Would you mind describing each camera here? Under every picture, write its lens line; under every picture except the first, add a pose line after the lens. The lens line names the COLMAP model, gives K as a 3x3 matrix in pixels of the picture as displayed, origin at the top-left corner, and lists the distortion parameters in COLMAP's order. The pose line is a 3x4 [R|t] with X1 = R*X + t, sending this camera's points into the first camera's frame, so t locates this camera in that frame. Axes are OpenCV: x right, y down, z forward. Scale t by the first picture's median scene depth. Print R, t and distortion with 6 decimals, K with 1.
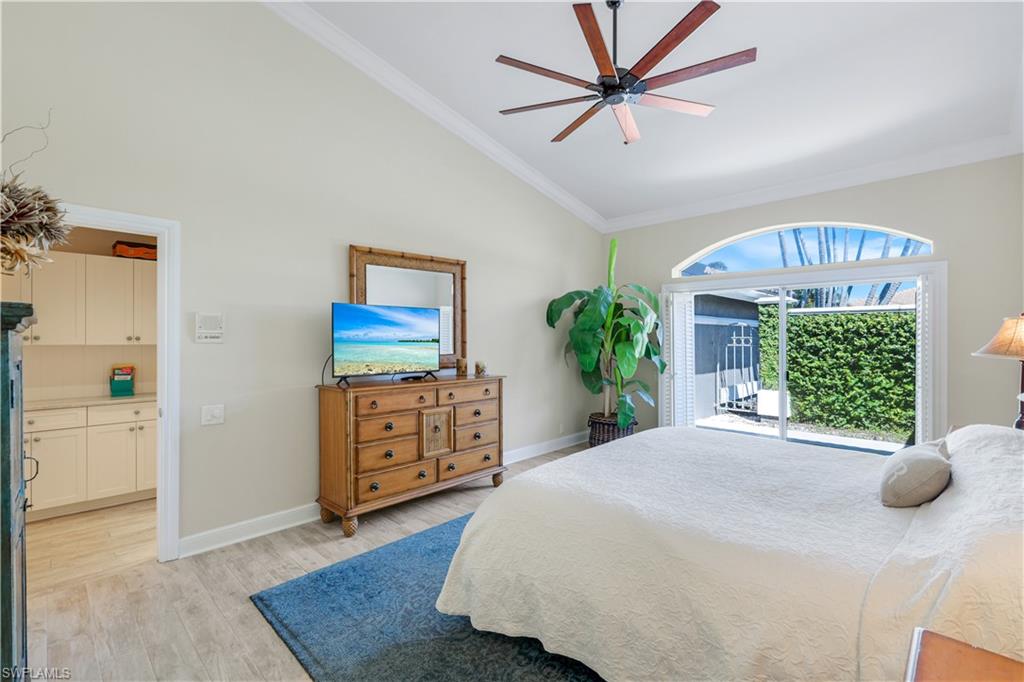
lens RADIAL K [[455.3, 0, 514.3], [0, 455.3, 340.9], [0, 0, 1]] dist [0.001167, 0.000836]
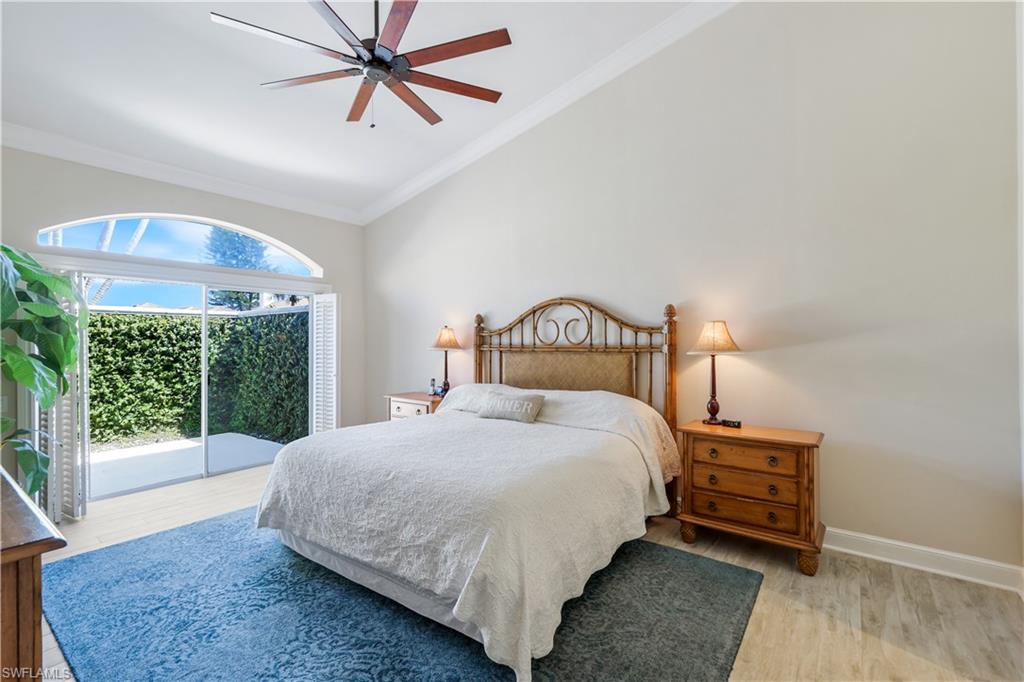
lens RADIAL K [[455.3, 0, 514.3], [0, 455.3, 340.9], [0, 0, 1]] dist [0.001167, 0.000836]
pose [[-0.125415, -0.001193, 0.992104, -0.279735], [0.009605, 0.999951, 0.002417, -0.000228], [-0.992058, 0.009832, -0.125397, 0.332929]]
